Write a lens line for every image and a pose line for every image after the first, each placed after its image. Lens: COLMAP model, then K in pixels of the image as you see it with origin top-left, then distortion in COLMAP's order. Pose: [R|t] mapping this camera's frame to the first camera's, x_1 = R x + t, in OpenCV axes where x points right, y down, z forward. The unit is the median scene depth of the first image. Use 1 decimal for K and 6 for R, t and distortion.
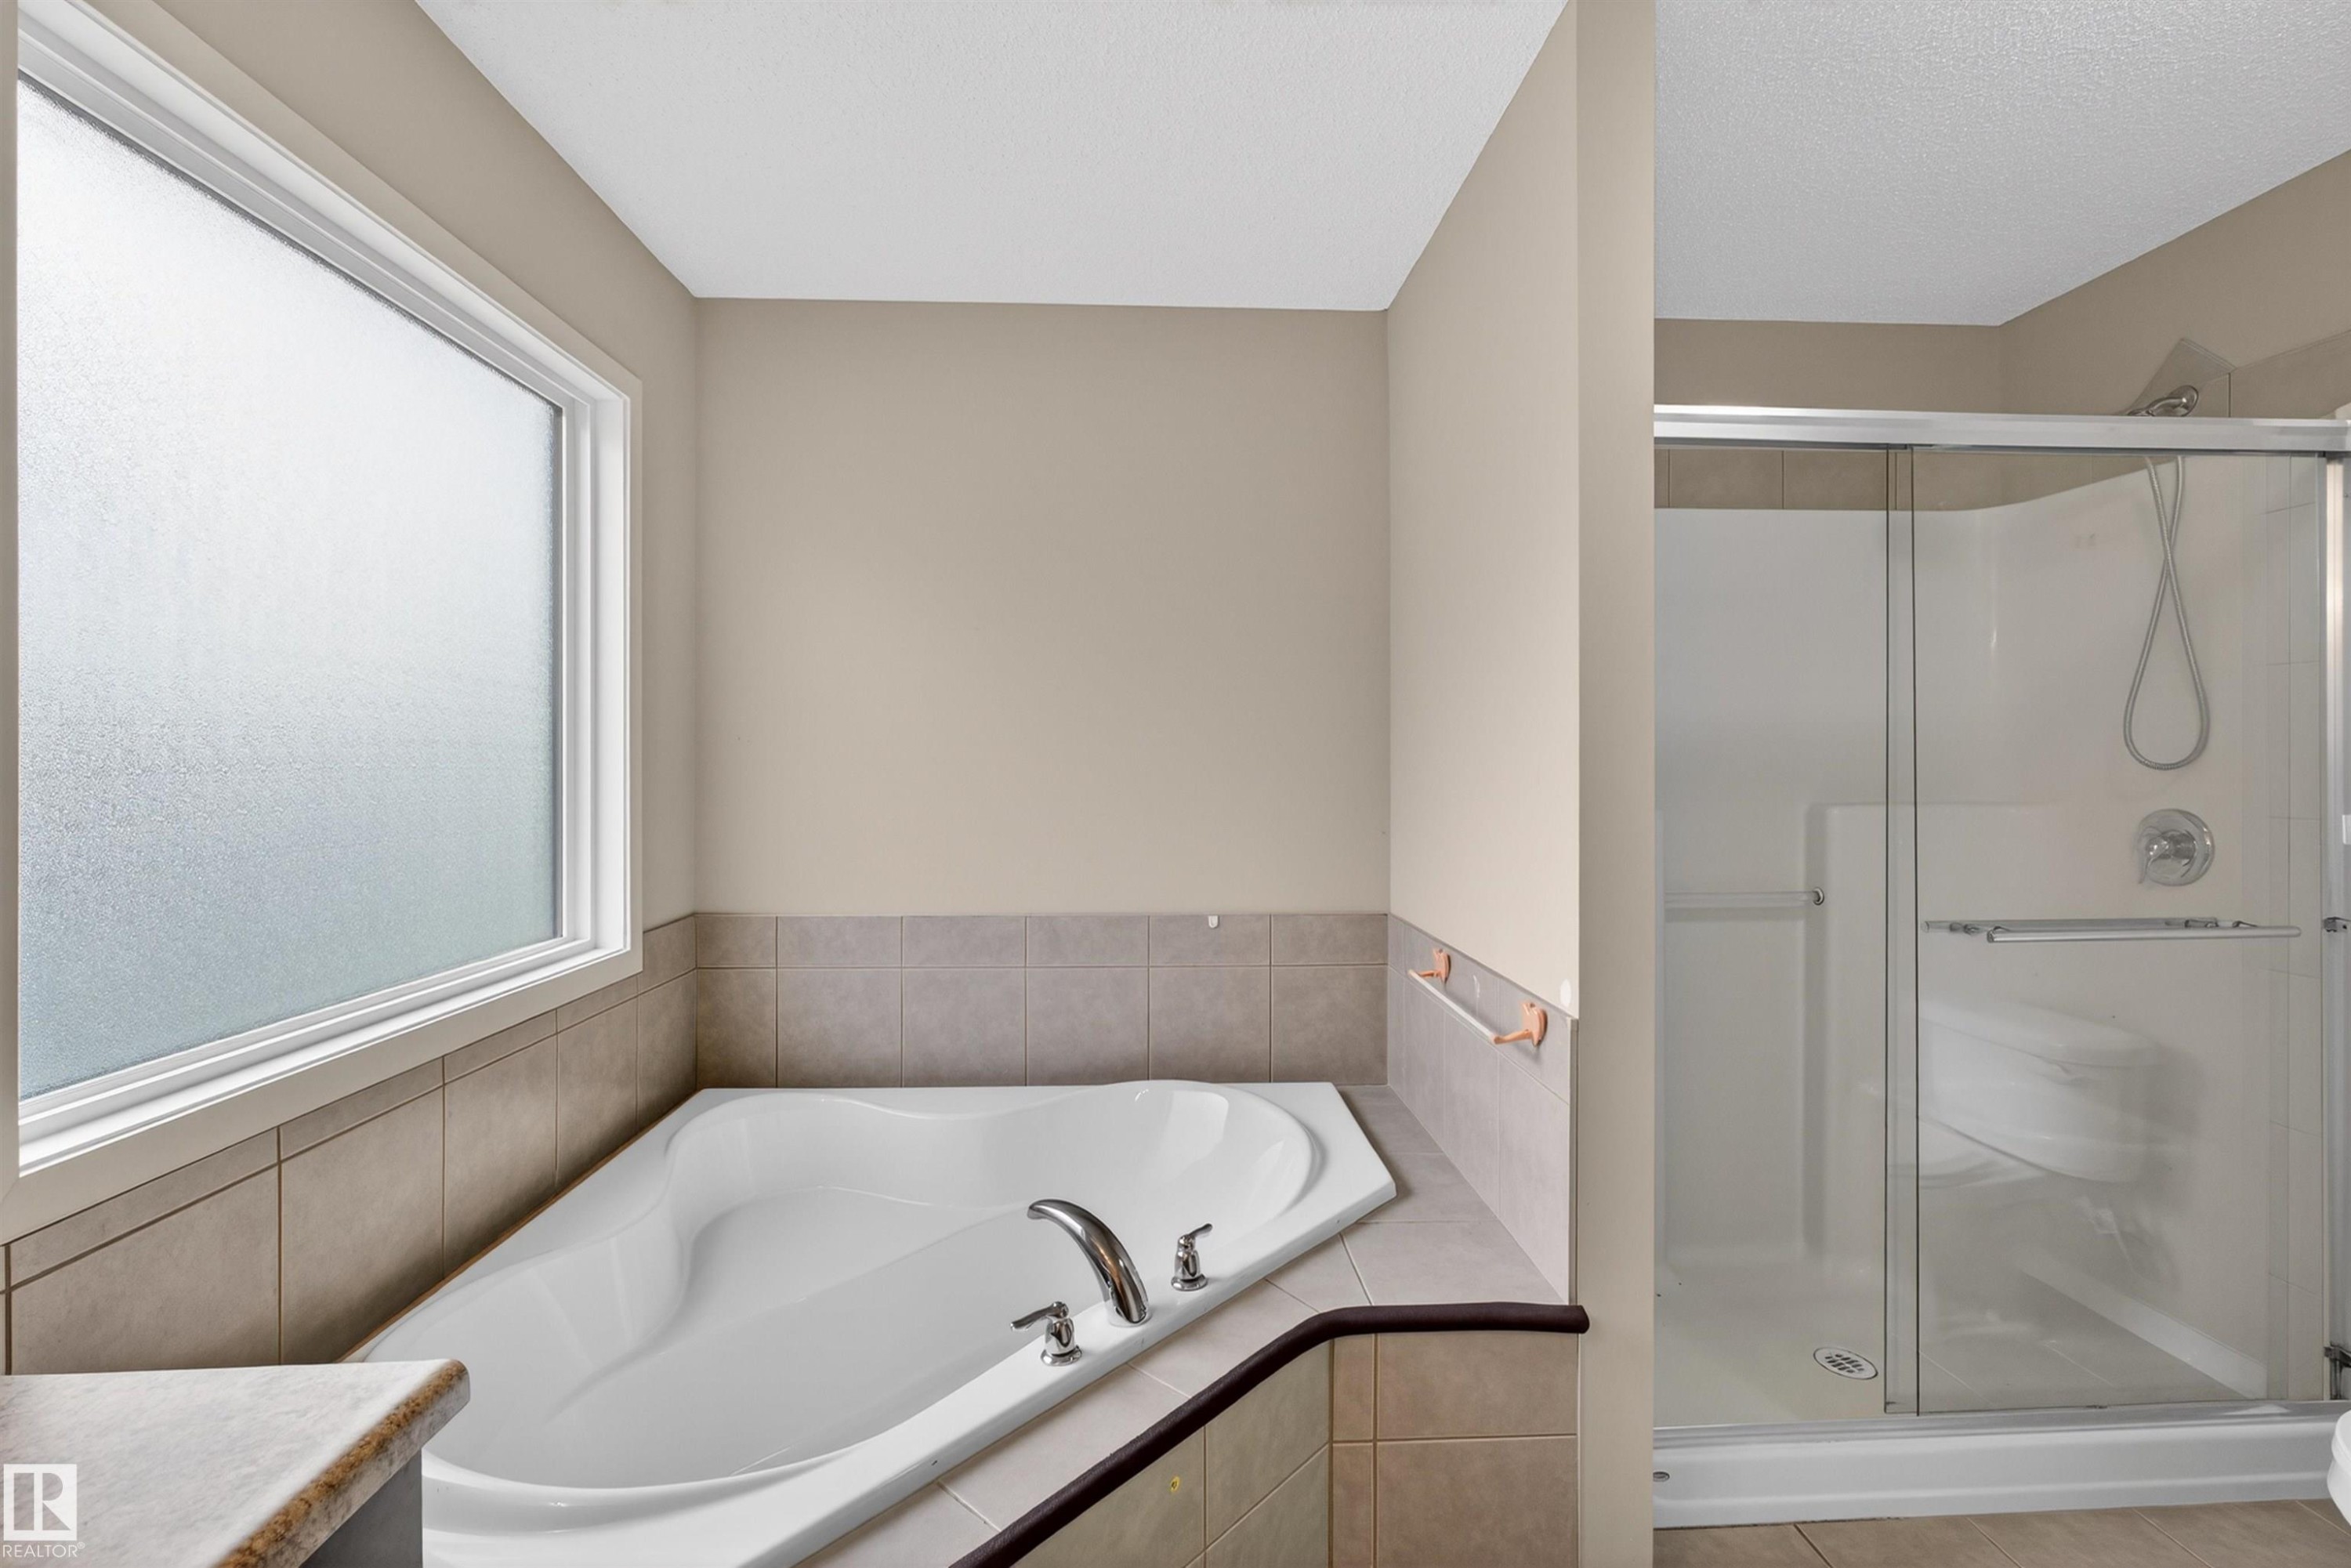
lens RADIAL K [[1014.4, 0, 1181.4], [0, 1014.4, 770.3], [0, 0, 1]] dist [-0.004392, 0.001379]
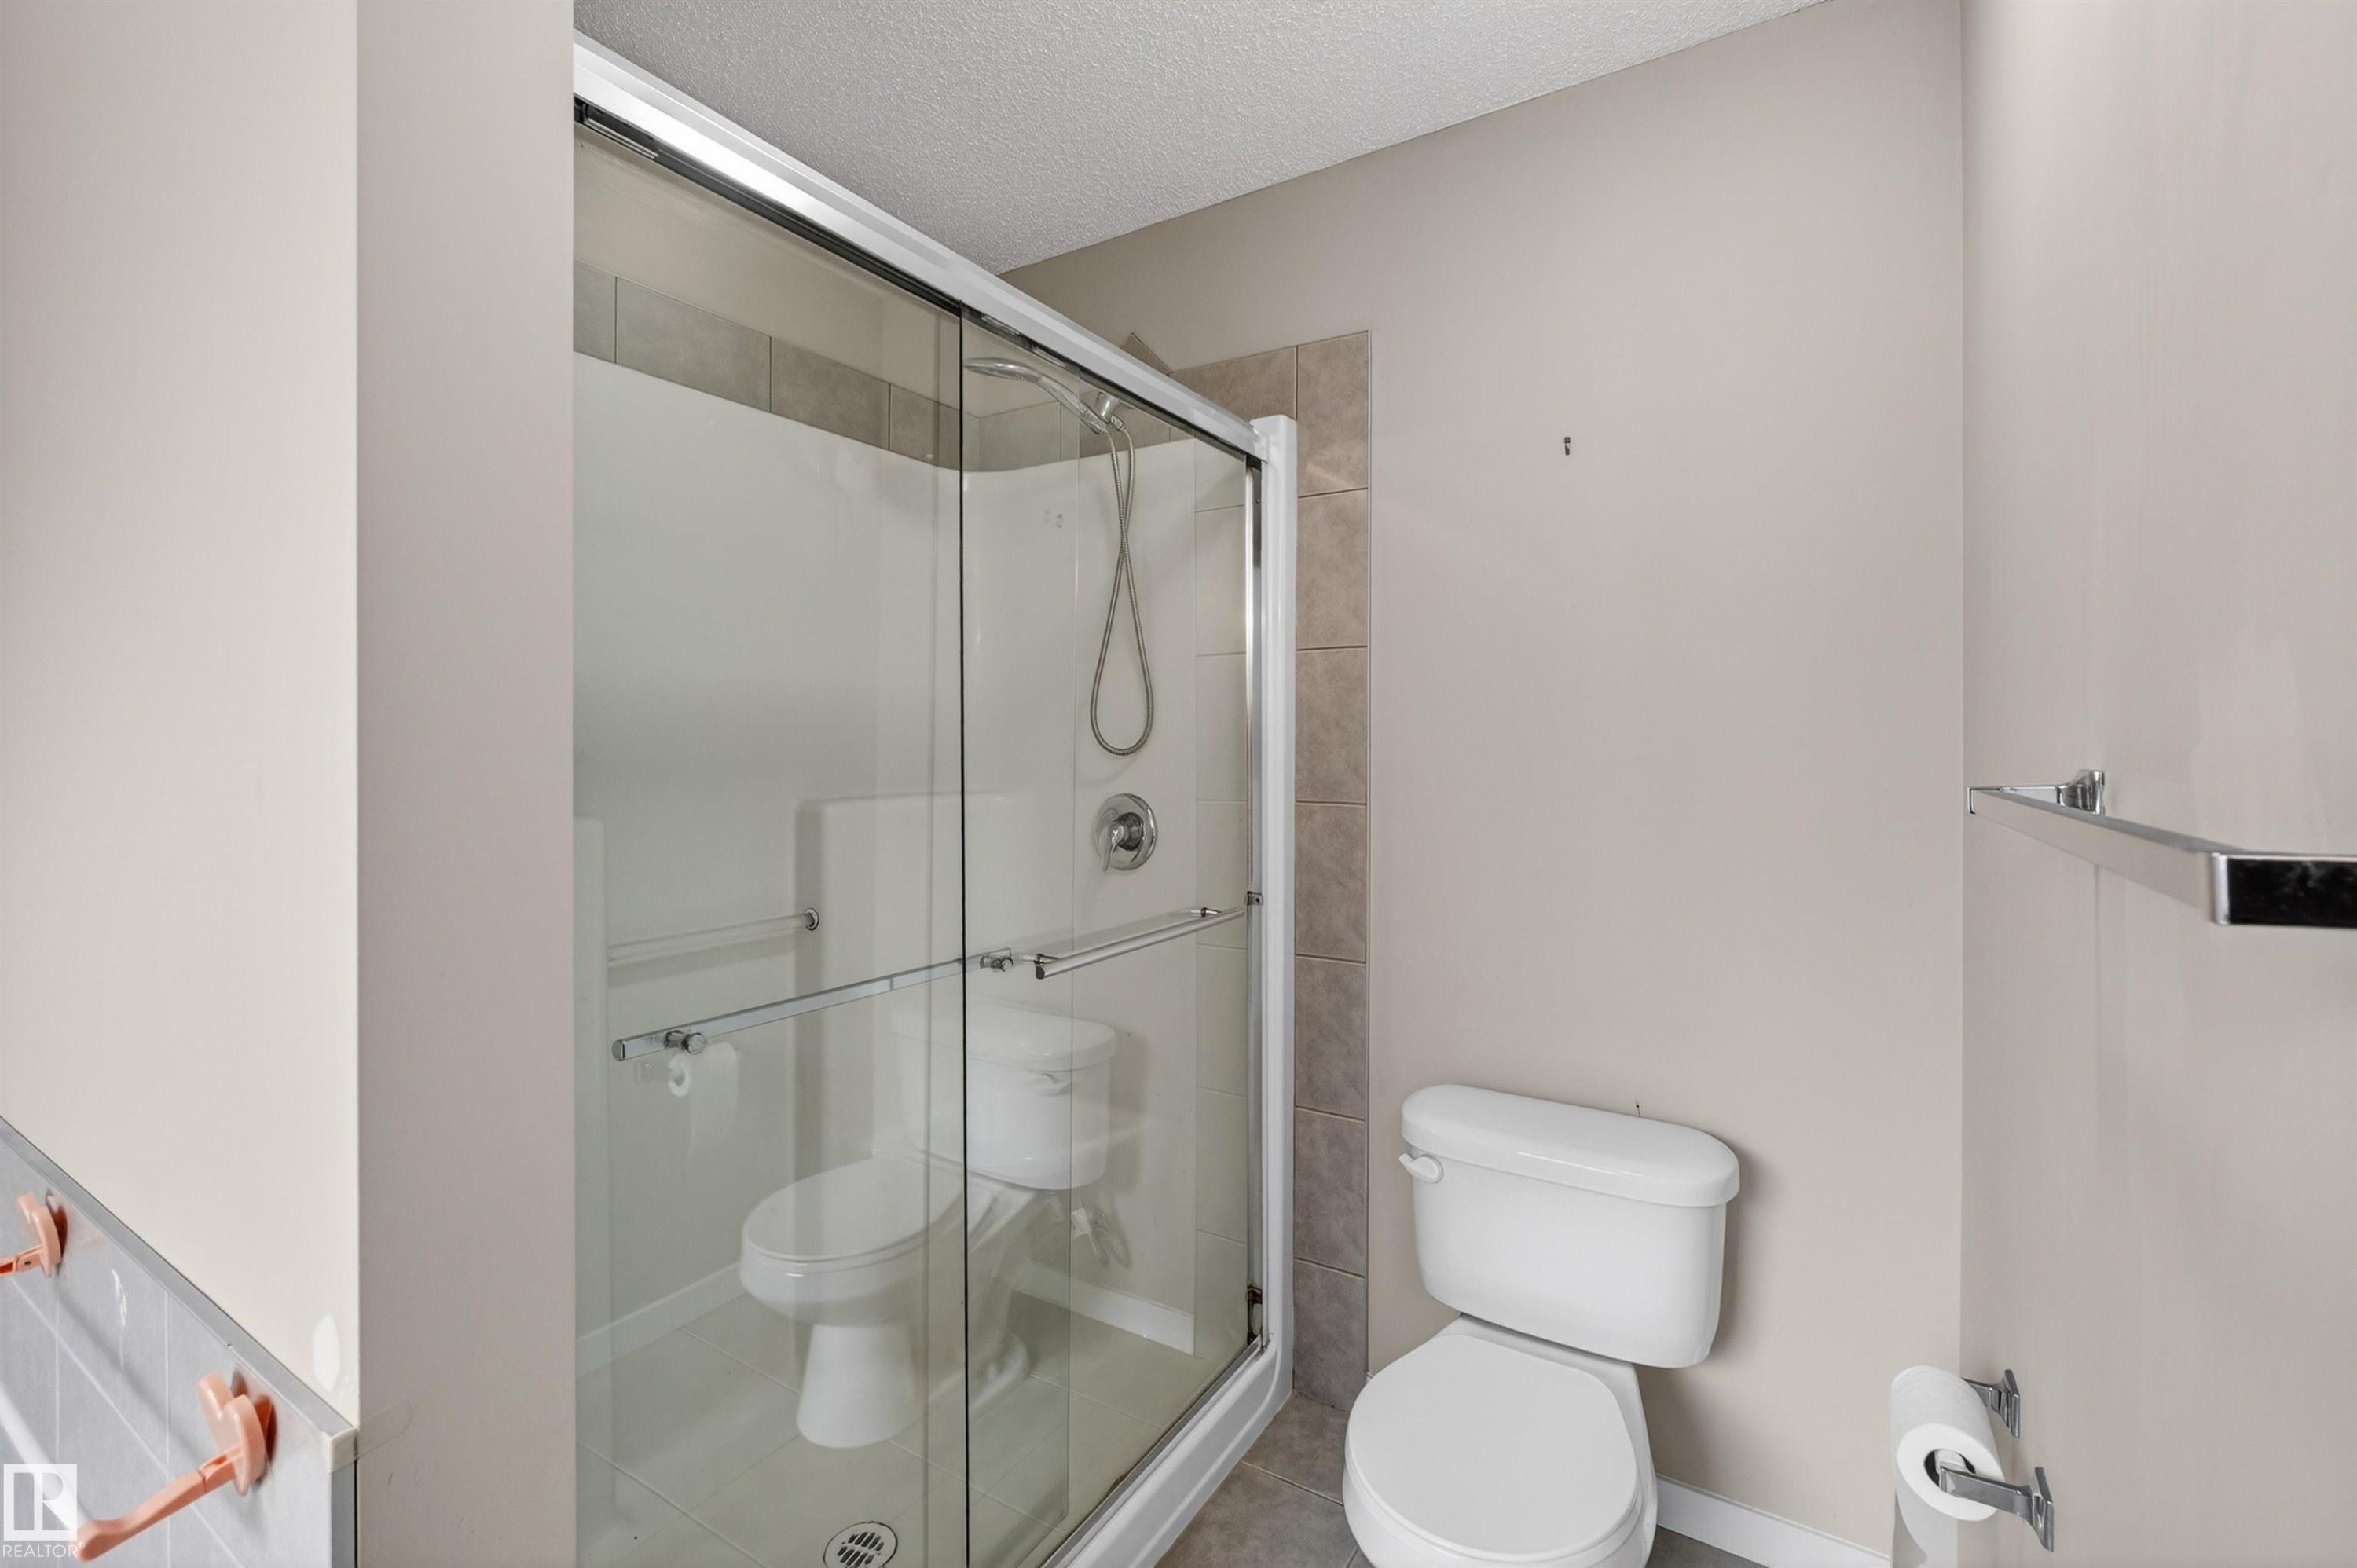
lens RADIAL K [[1017.0, 0, 1177.8], [0, 1017.0, 766.0], [0, 0, 1]] dist [-0.004392, 0.001379]
pose [[0.575561, -0.008423, 0.817716, 0.180765], [0.006413, 0.999963, 0.005786, 0.005060], [-0.817734, 0.001914, 0.575593, 0.374184]]
